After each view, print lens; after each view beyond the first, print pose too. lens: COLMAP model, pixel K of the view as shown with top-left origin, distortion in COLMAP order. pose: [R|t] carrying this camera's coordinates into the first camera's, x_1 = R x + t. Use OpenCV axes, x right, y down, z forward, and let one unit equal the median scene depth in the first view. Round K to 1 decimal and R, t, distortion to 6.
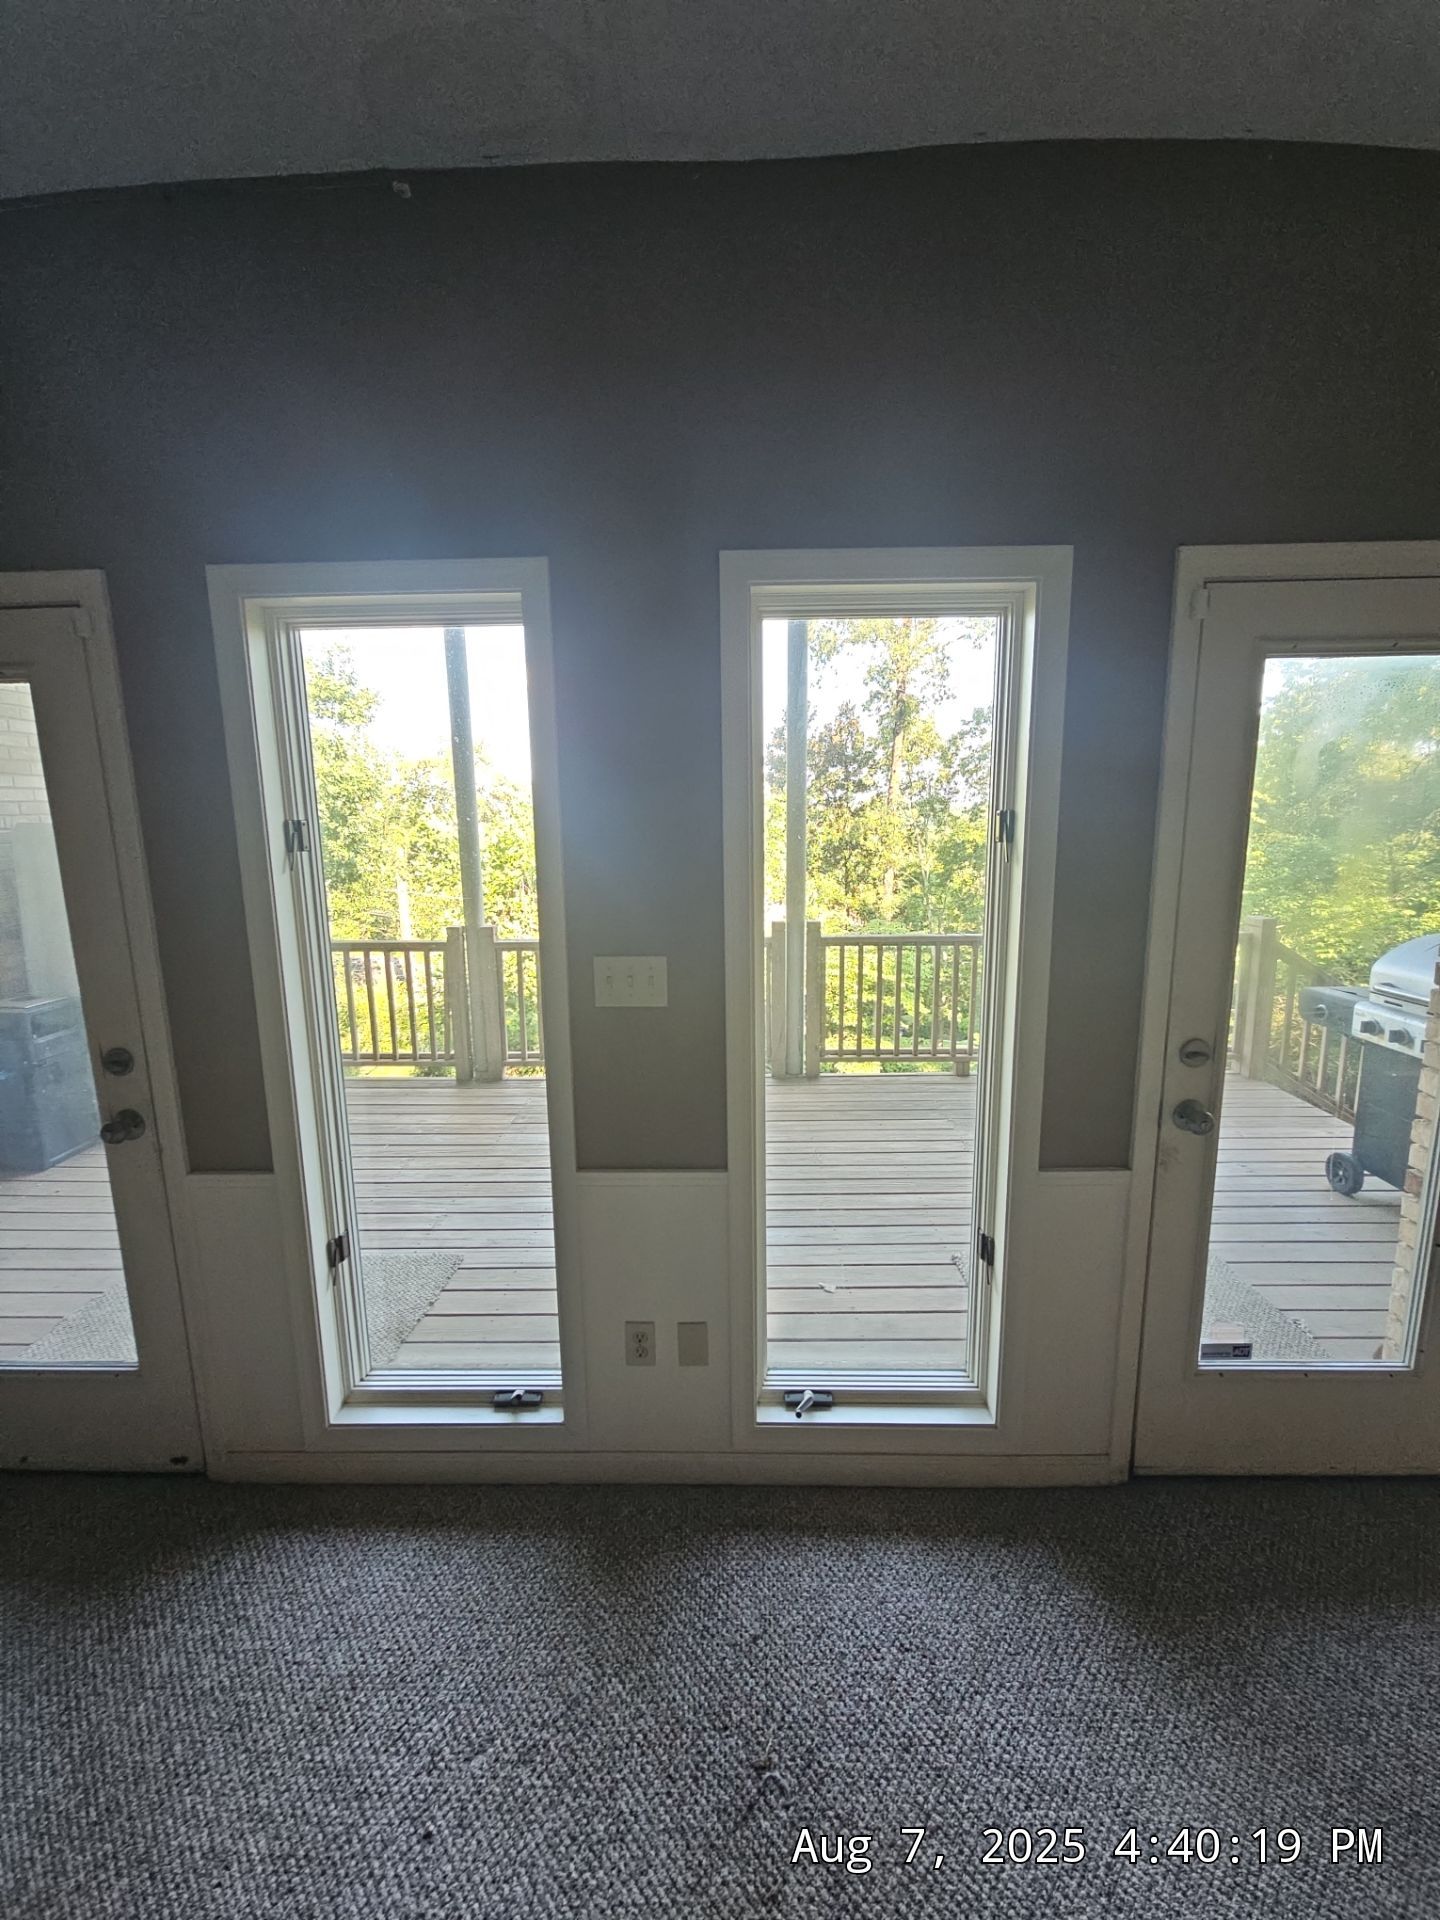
lens RADIAL K [[780.7, 0, 732.2], [0, 780.7, 951.4], [0, 0, 1]] dist [0.000846, -0.000358]
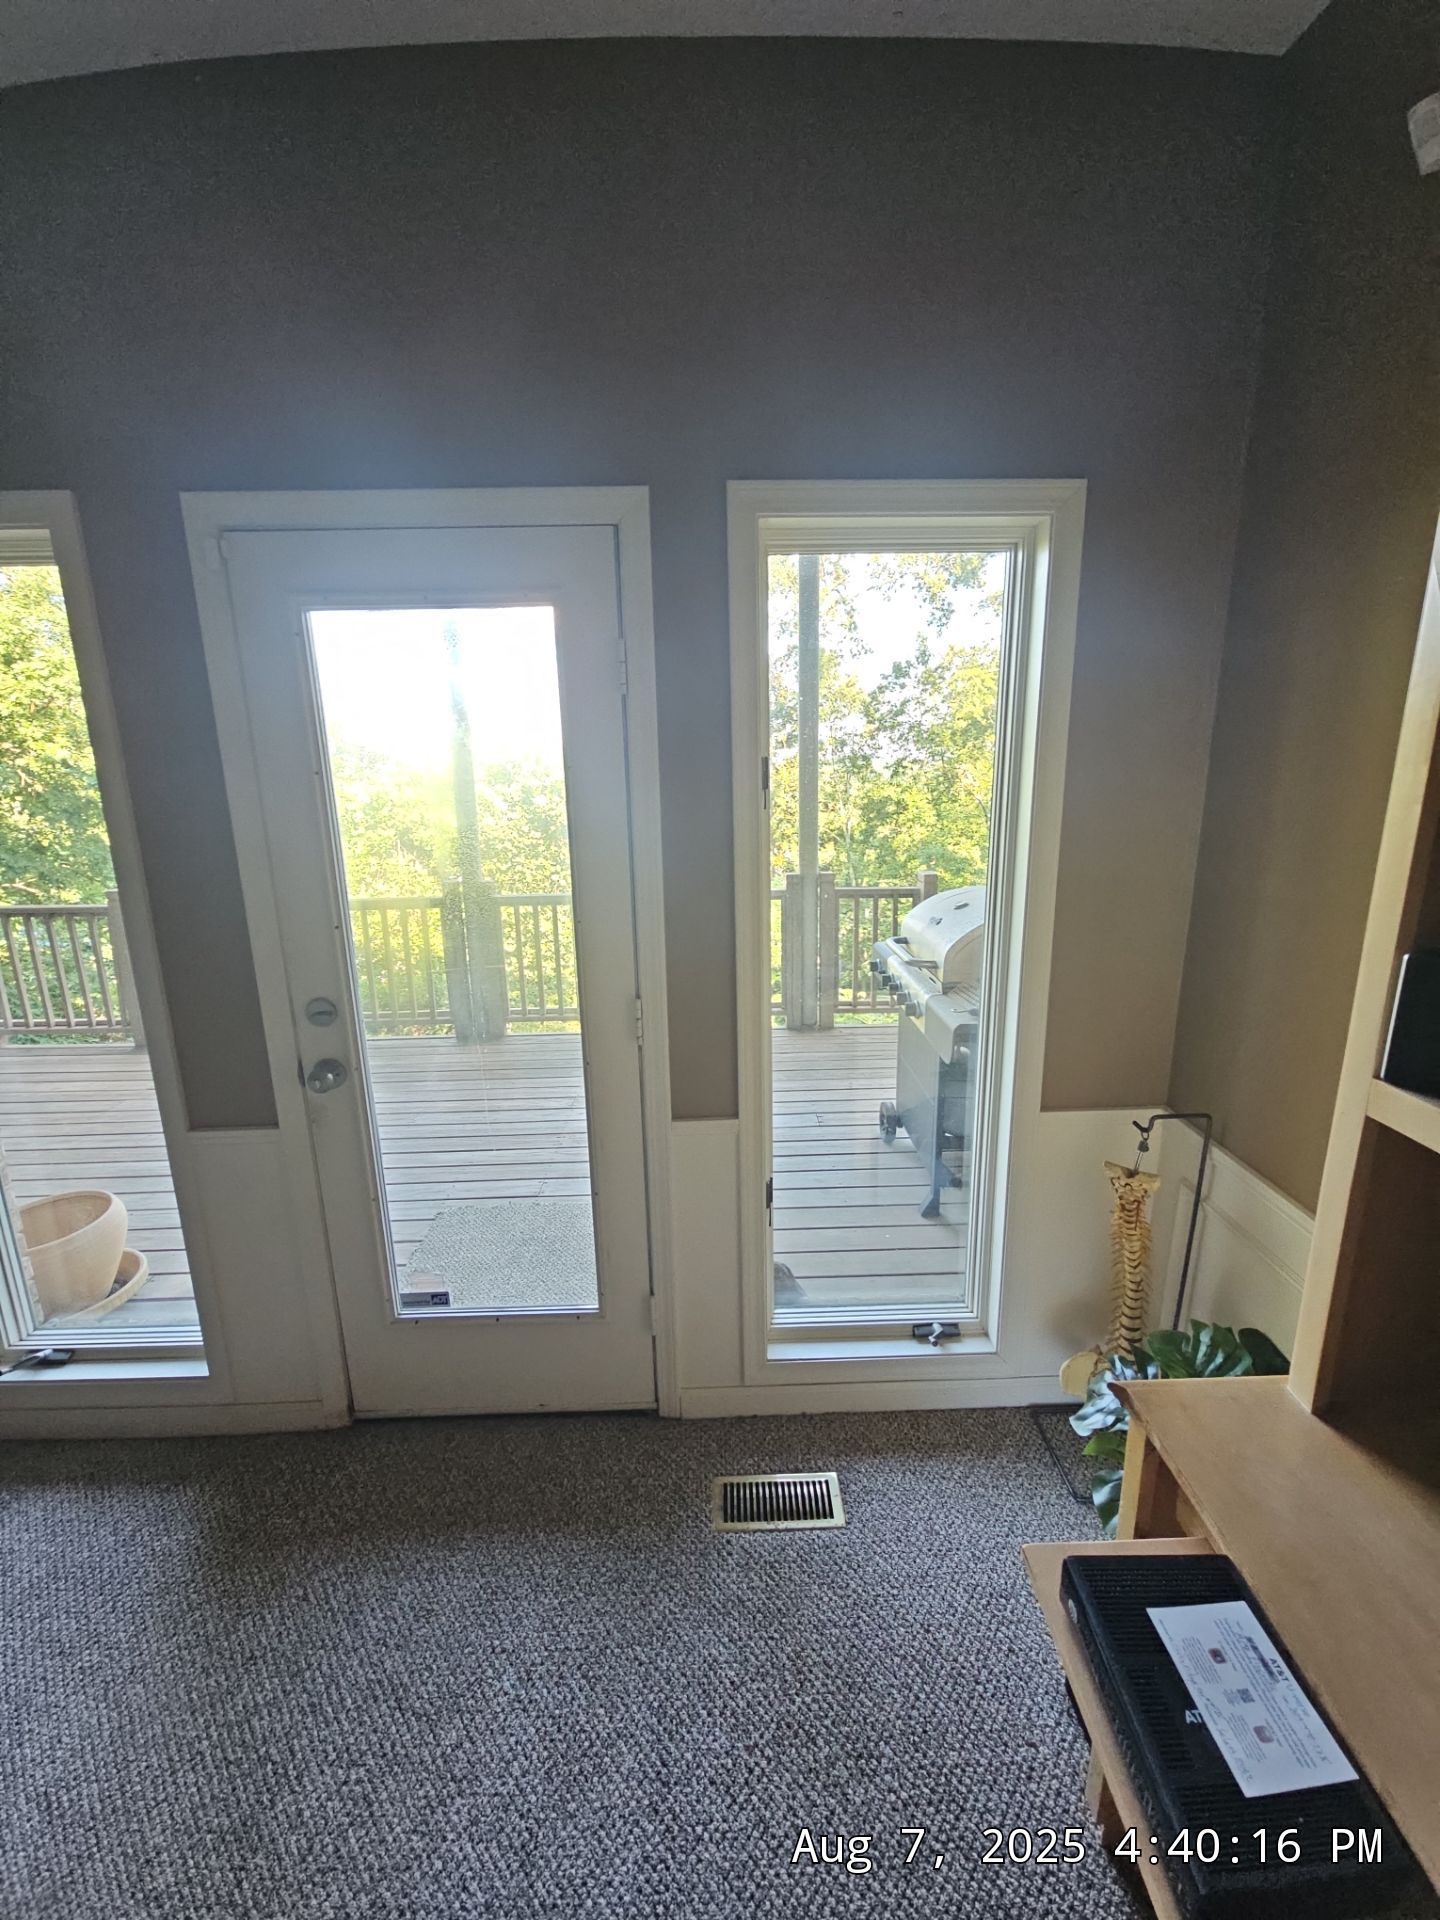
lens RADIAL K [[780.7, 0, 732.2], [0, 780.7, 951.4], [0, 0, 1]] dist [0.000846, -0.000358]
pose [[0.999227, -0.012742, 0.037182, 0.954880], [0.010754, 0.998527, 0.053189, 0.003609], [-0.037805, -0.052748, 0.997892, -0.016331]]
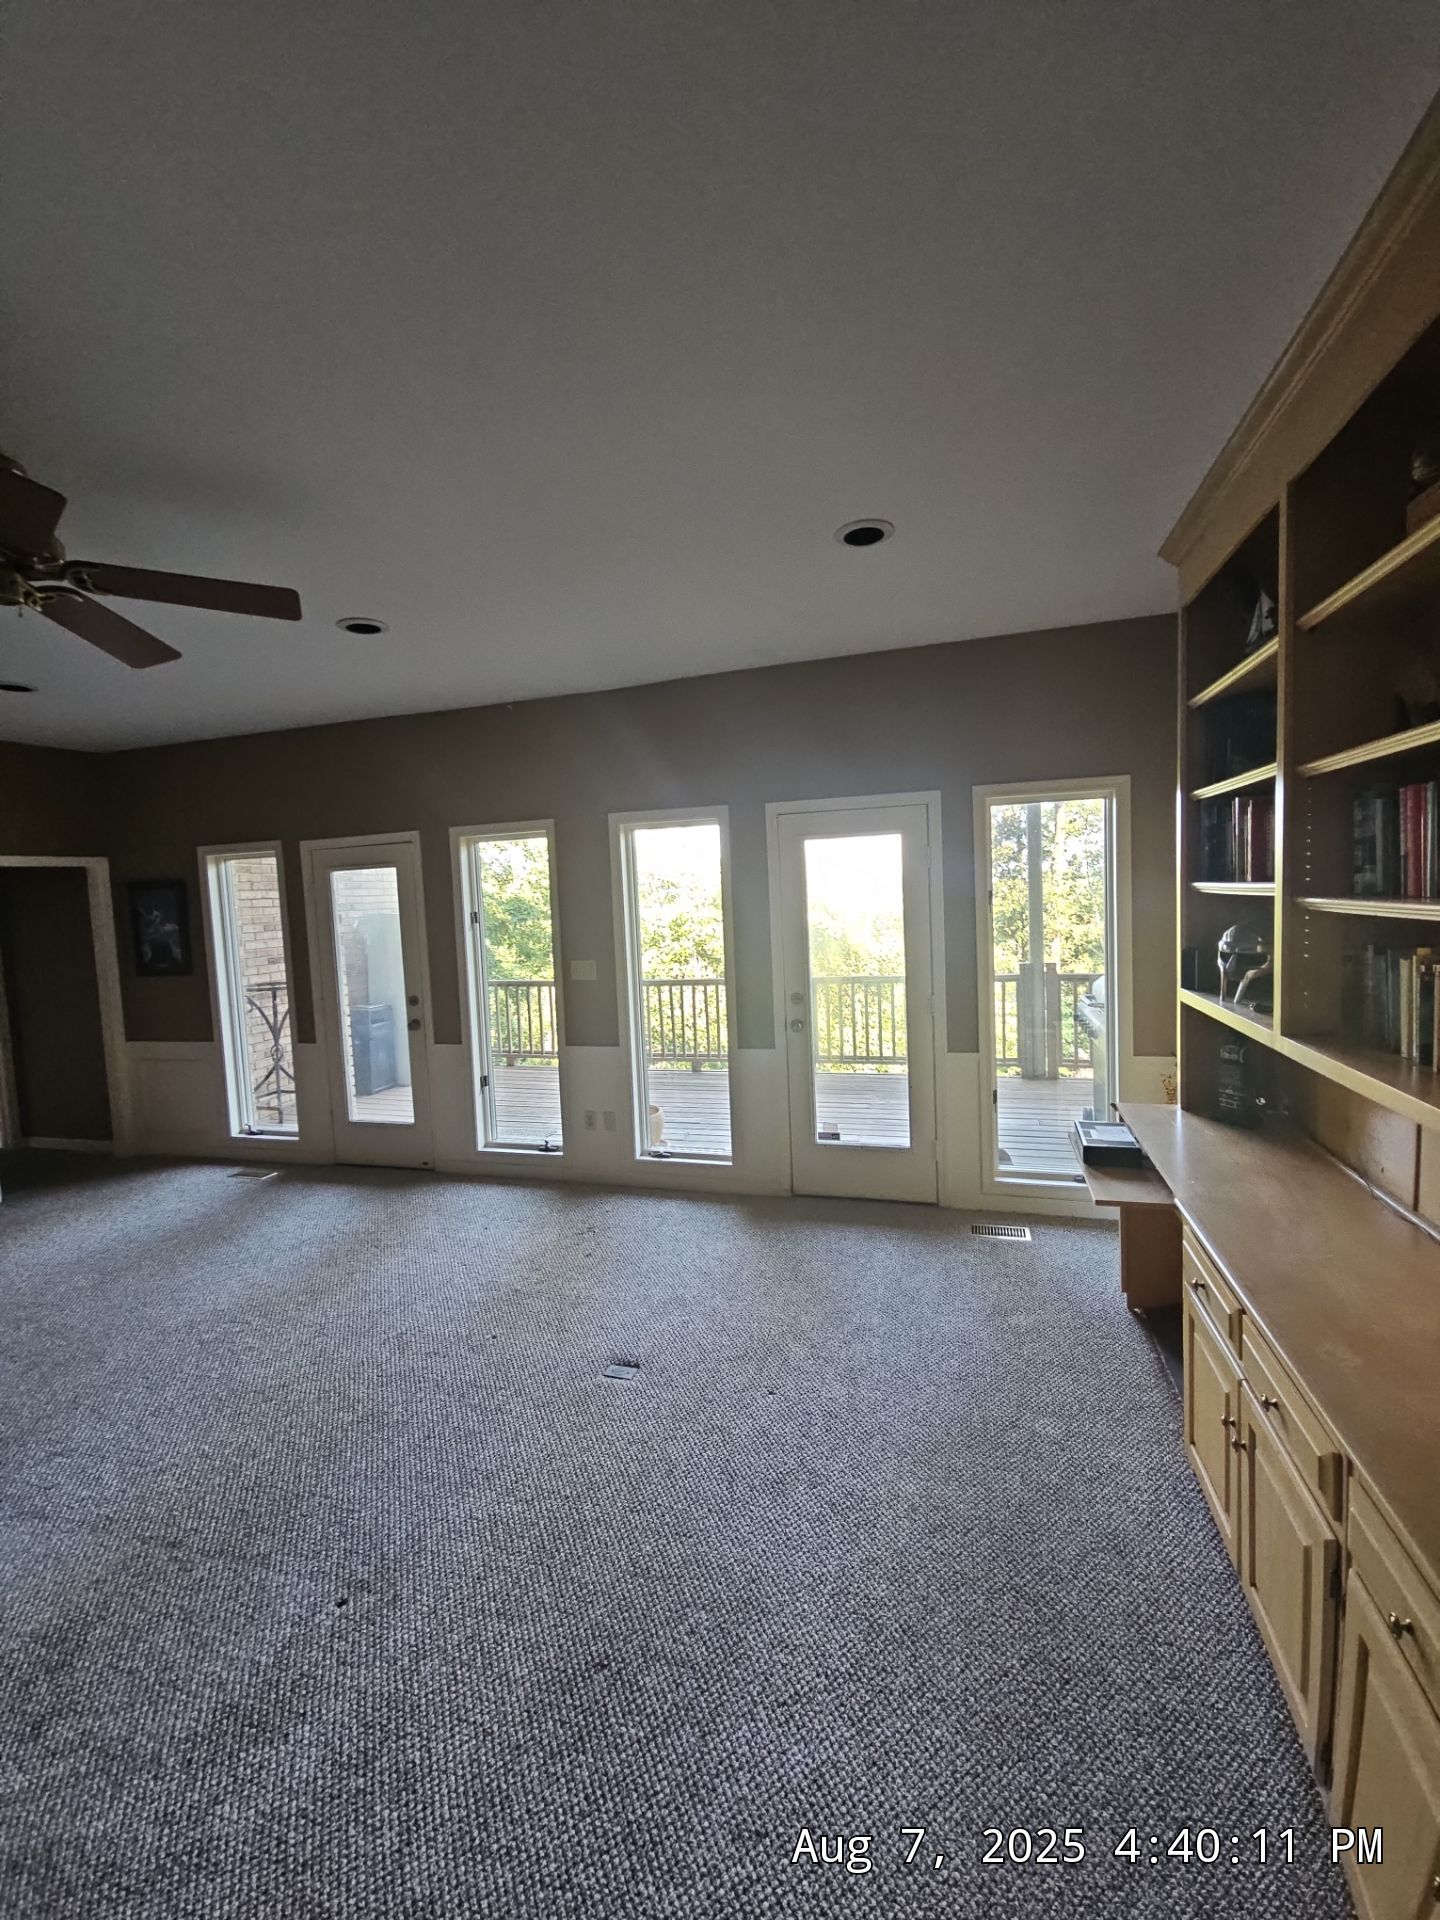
lens RADIAL K [[780.7, 0, 732.2], [0, 780.7, 951.4], [0, 0, 1]] dist [0.000846, -0.000358]
pose [[0.963943, -0.009870, -0.265926, 0.919731], [-0.015399, 0.995568, -0.092773, 0.185989], [0.265663, 0.093523, 0.959519, -1.216115]]
